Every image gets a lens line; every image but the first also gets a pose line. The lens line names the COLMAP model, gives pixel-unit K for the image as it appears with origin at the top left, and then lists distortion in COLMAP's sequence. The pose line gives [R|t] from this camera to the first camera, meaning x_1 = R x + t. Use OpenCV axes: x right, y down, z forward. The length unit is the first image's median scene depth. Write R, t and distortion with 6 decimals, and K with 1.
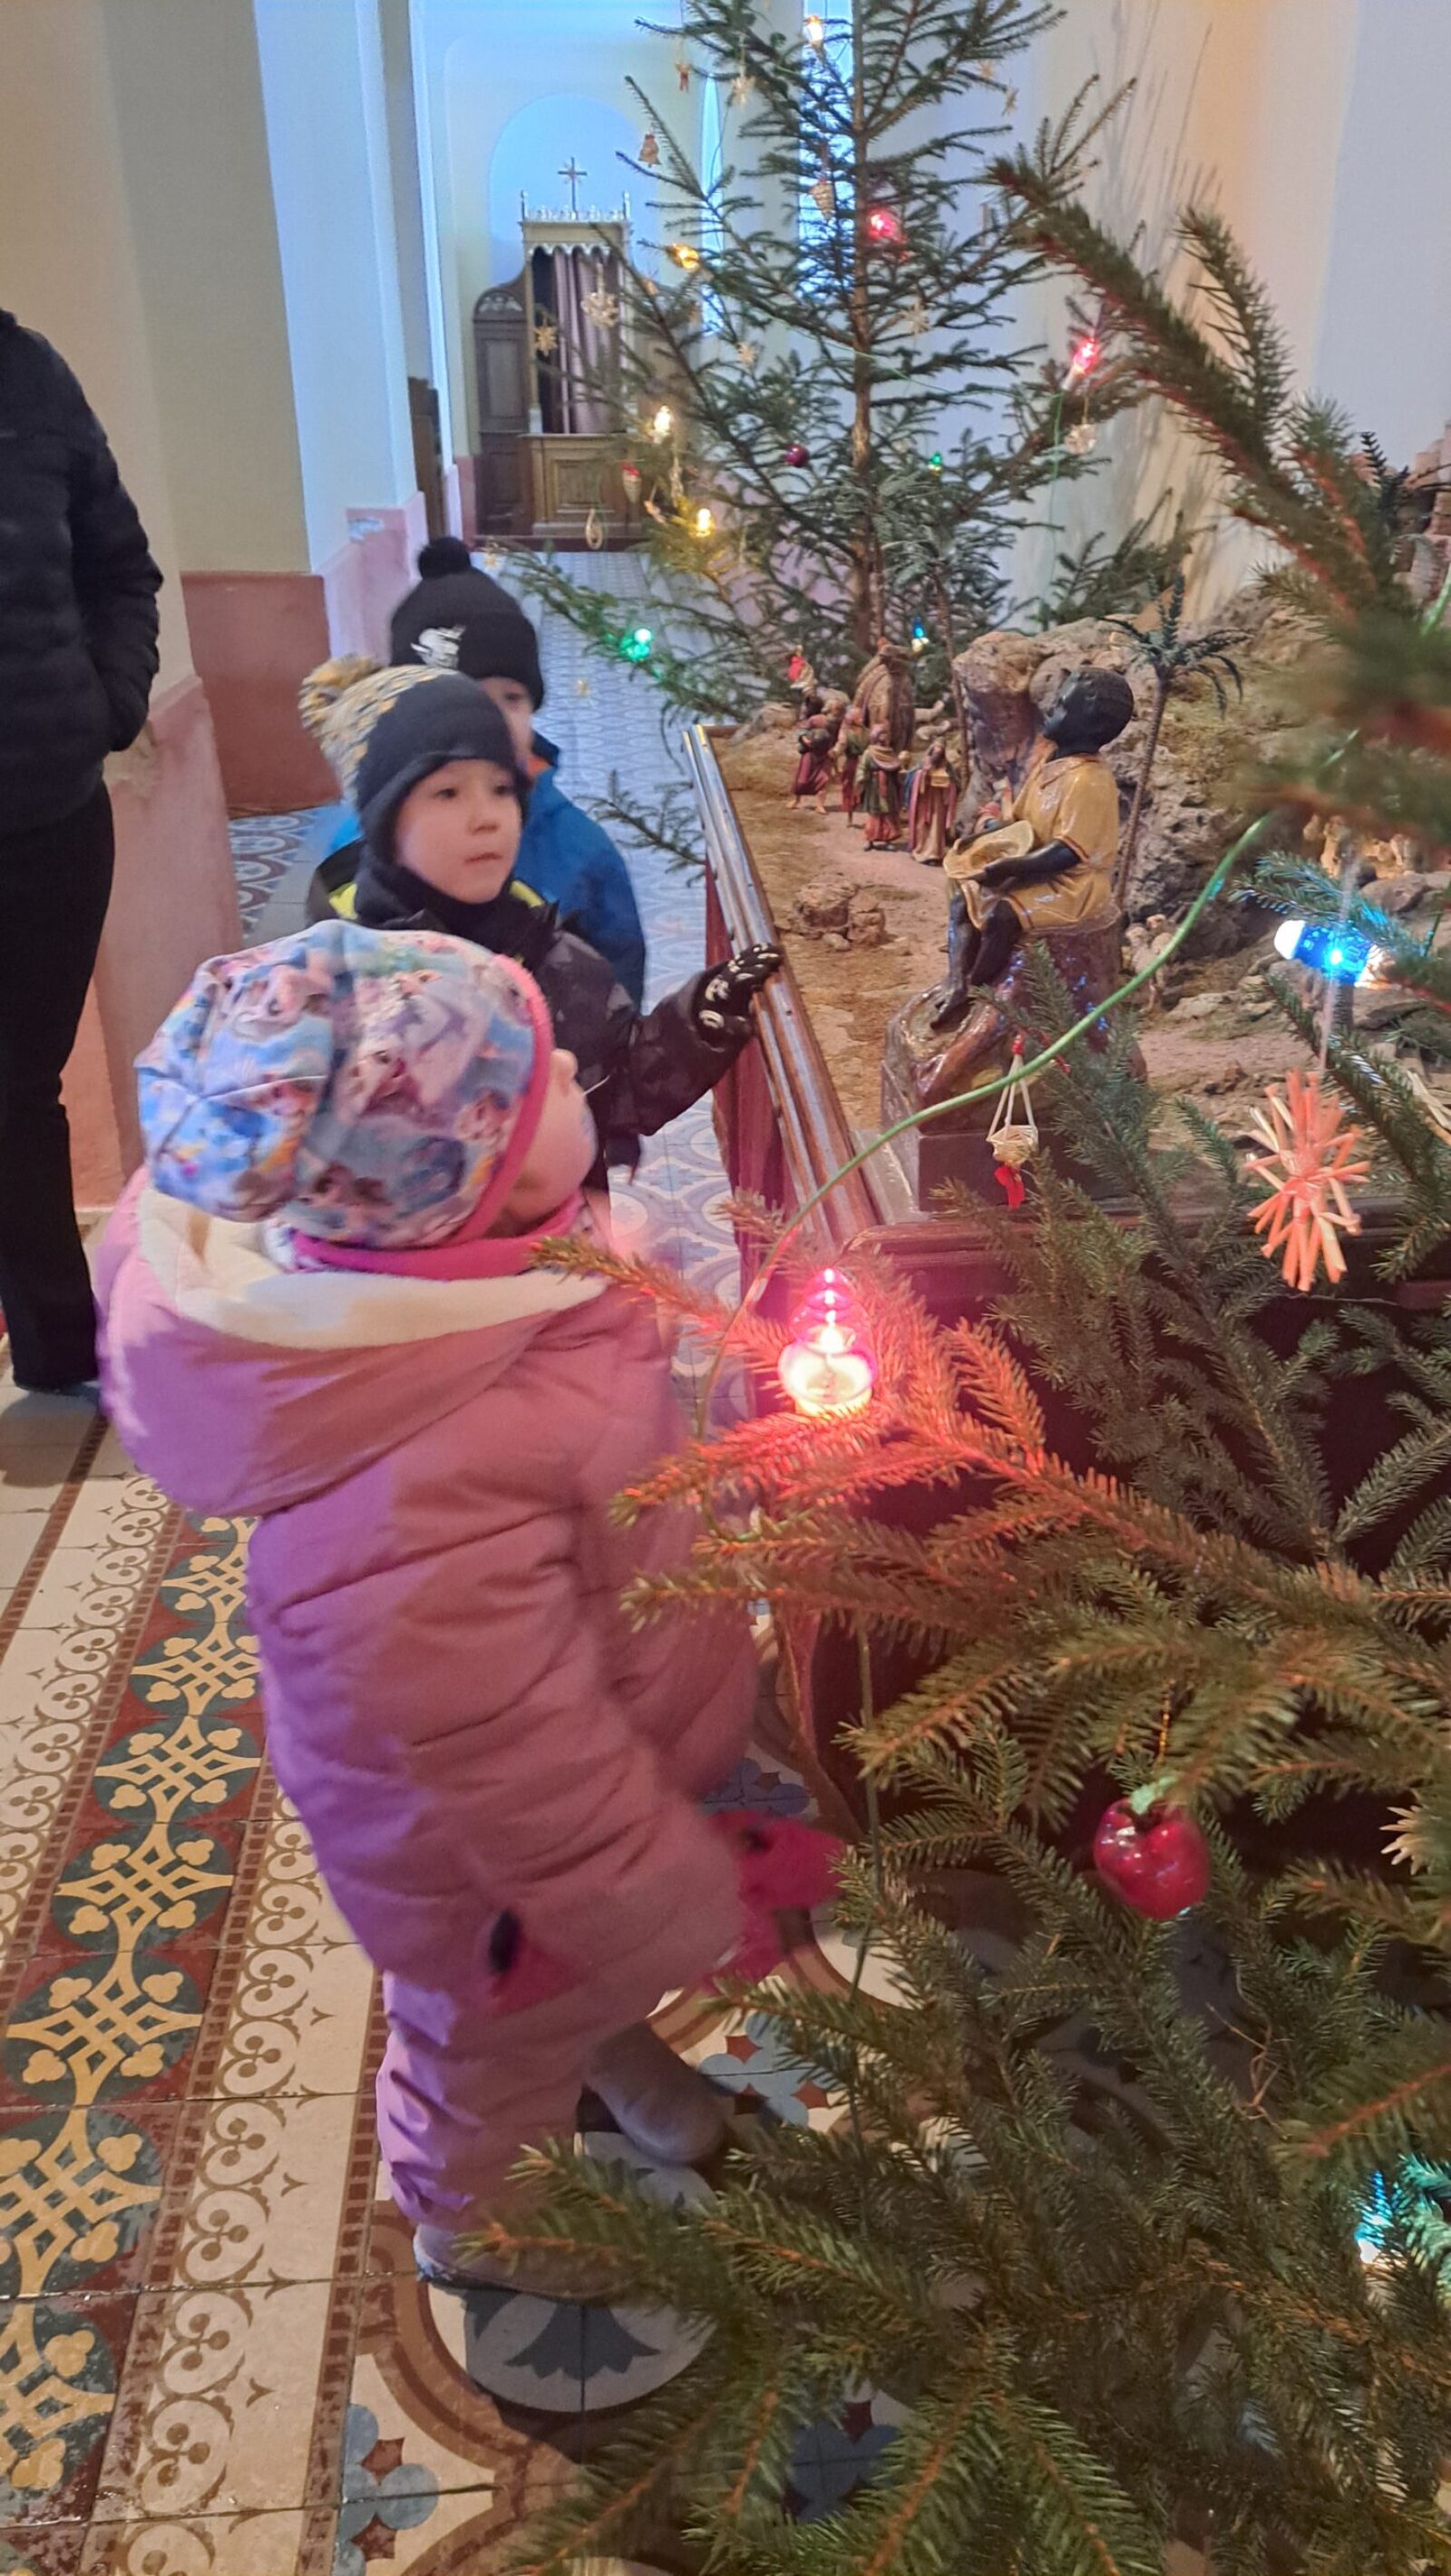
lens RADIAL K [[1757.2, 0, 763.8], [0, 1757.2, 1273.1], [0, 0, 1]] dist [0.073278, -0.080935]
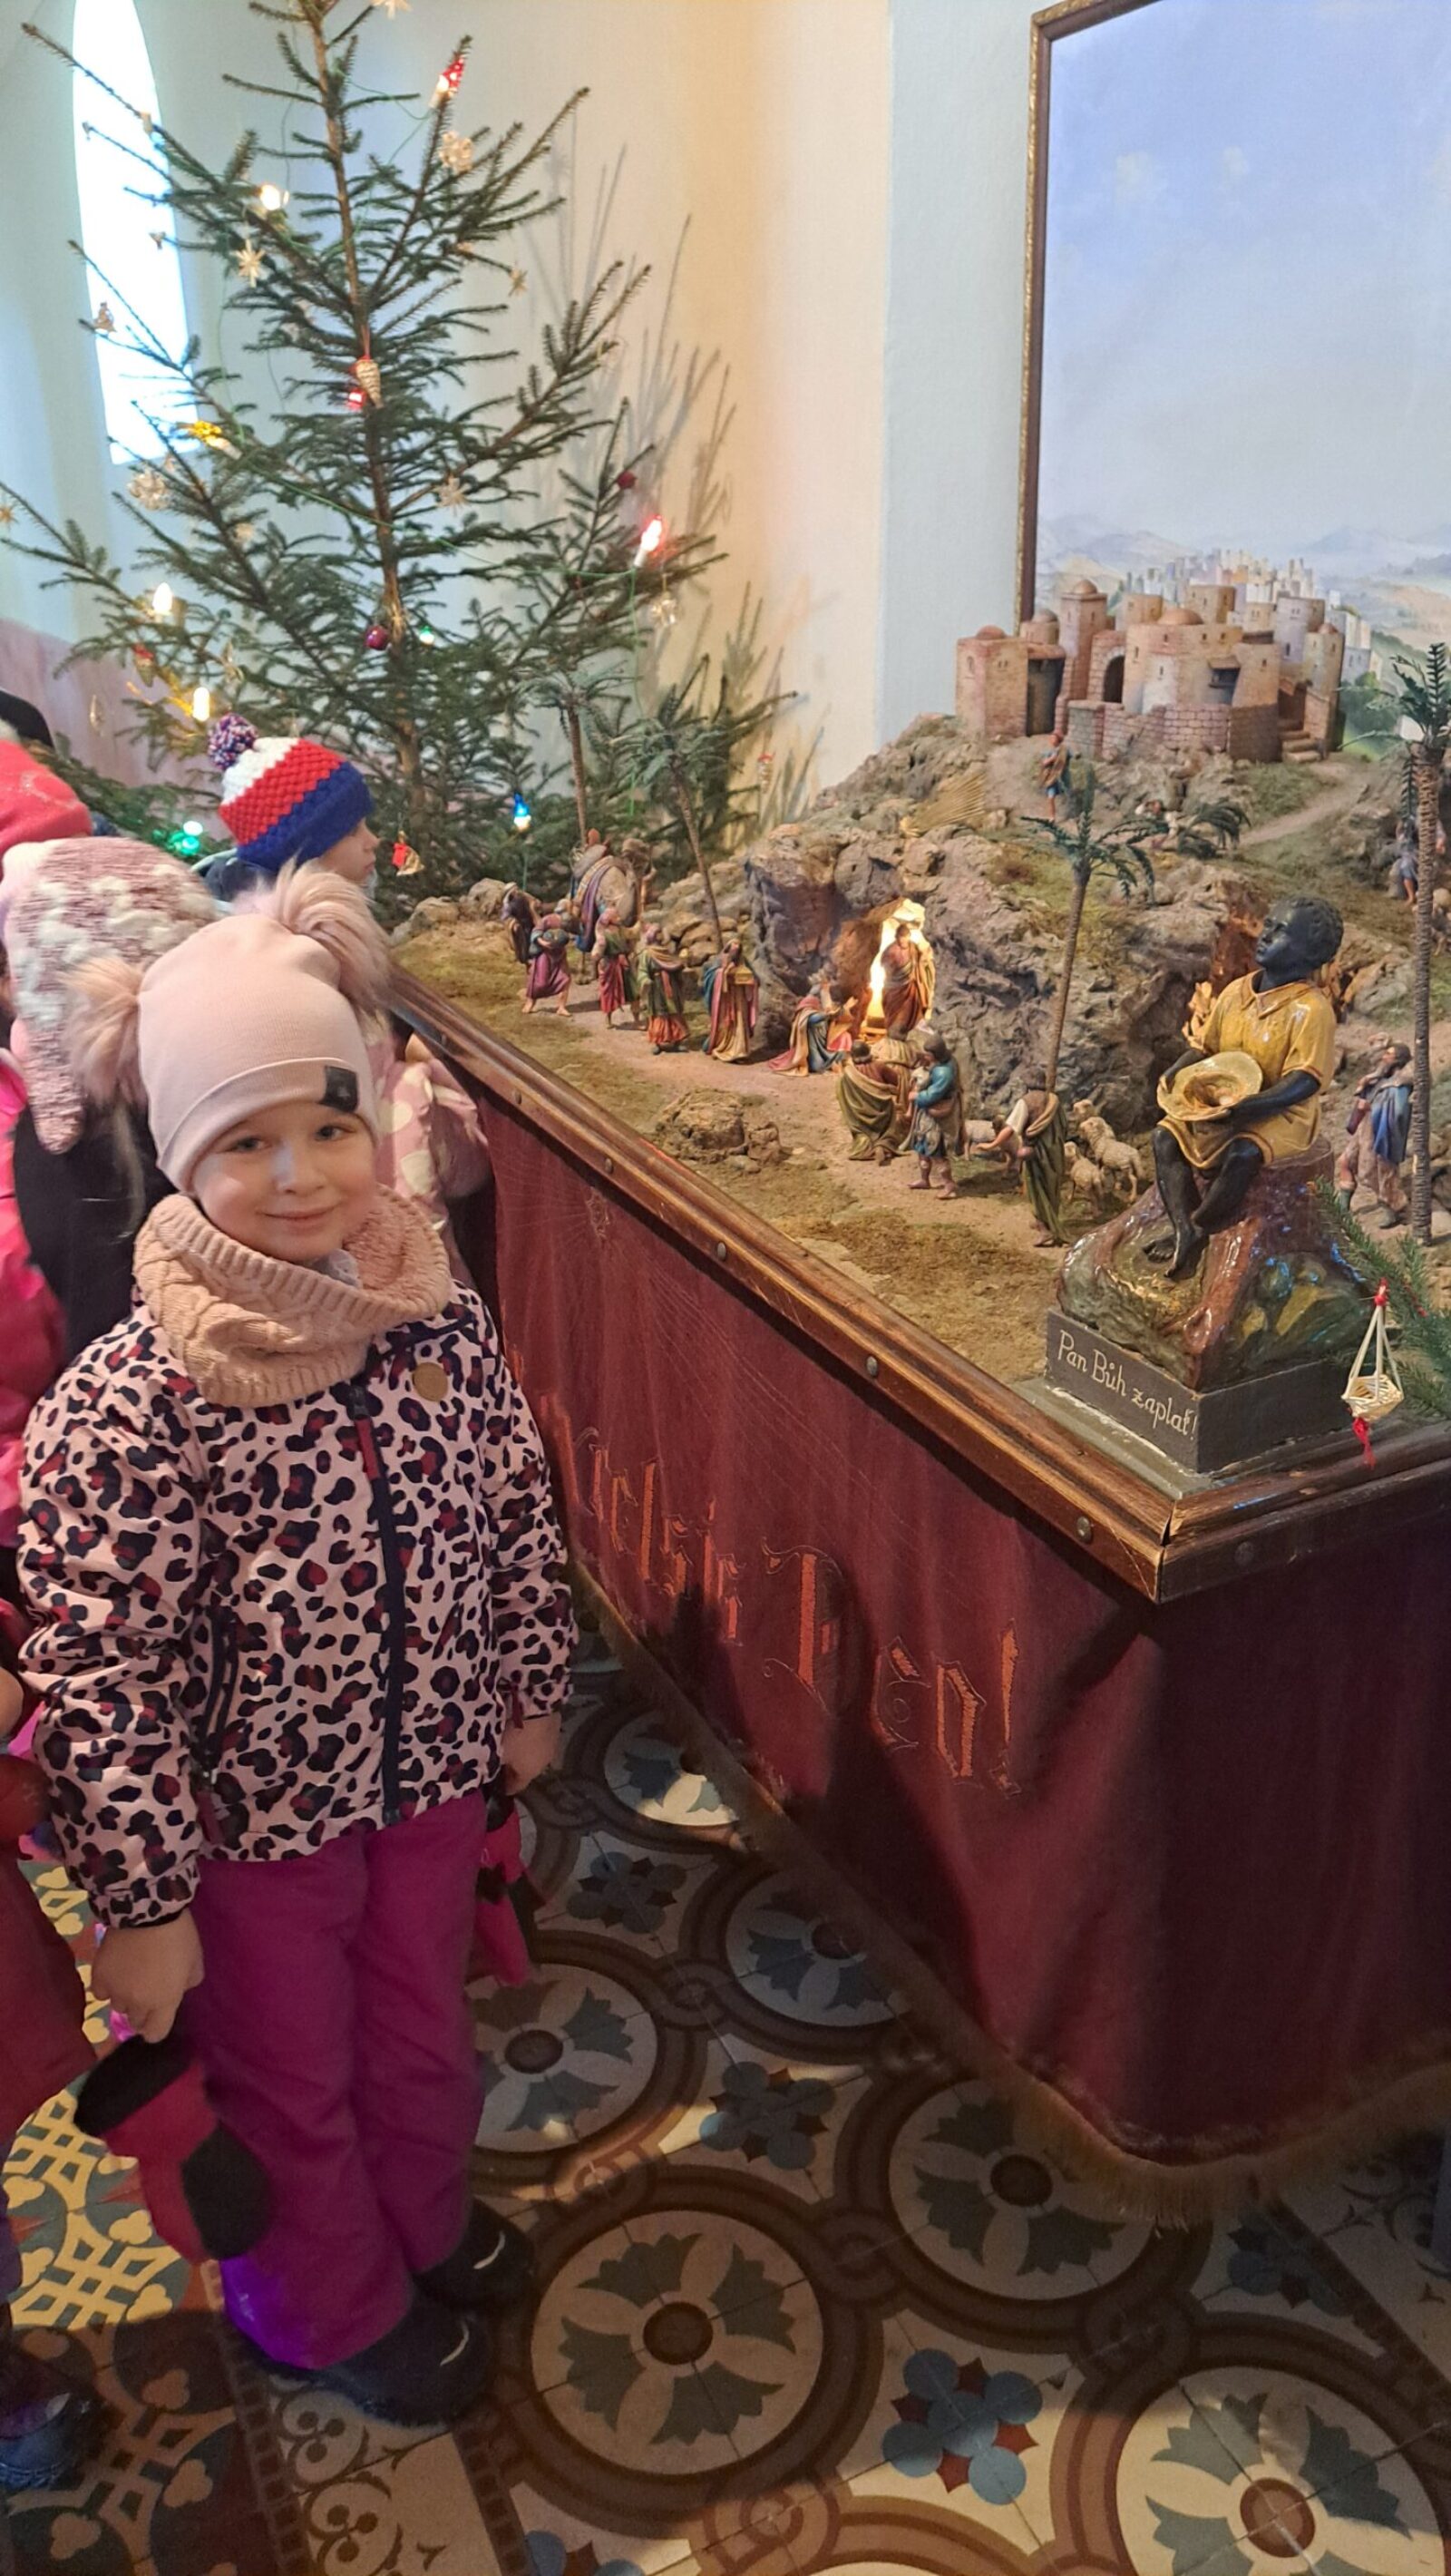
lens RADIAL K [[1766.0, 0, 762.2], [0, 1766.0, 1296.6], [0, 0, 1]] dist [0.064673, -0.064594]
pose [[0.934355, -0.153840, 0.321426, -0.177437], [0.172566, 0.984528, -0.030423, -0.060504], [-0.311772, 0.083893, 0.946446, 0.080788]]
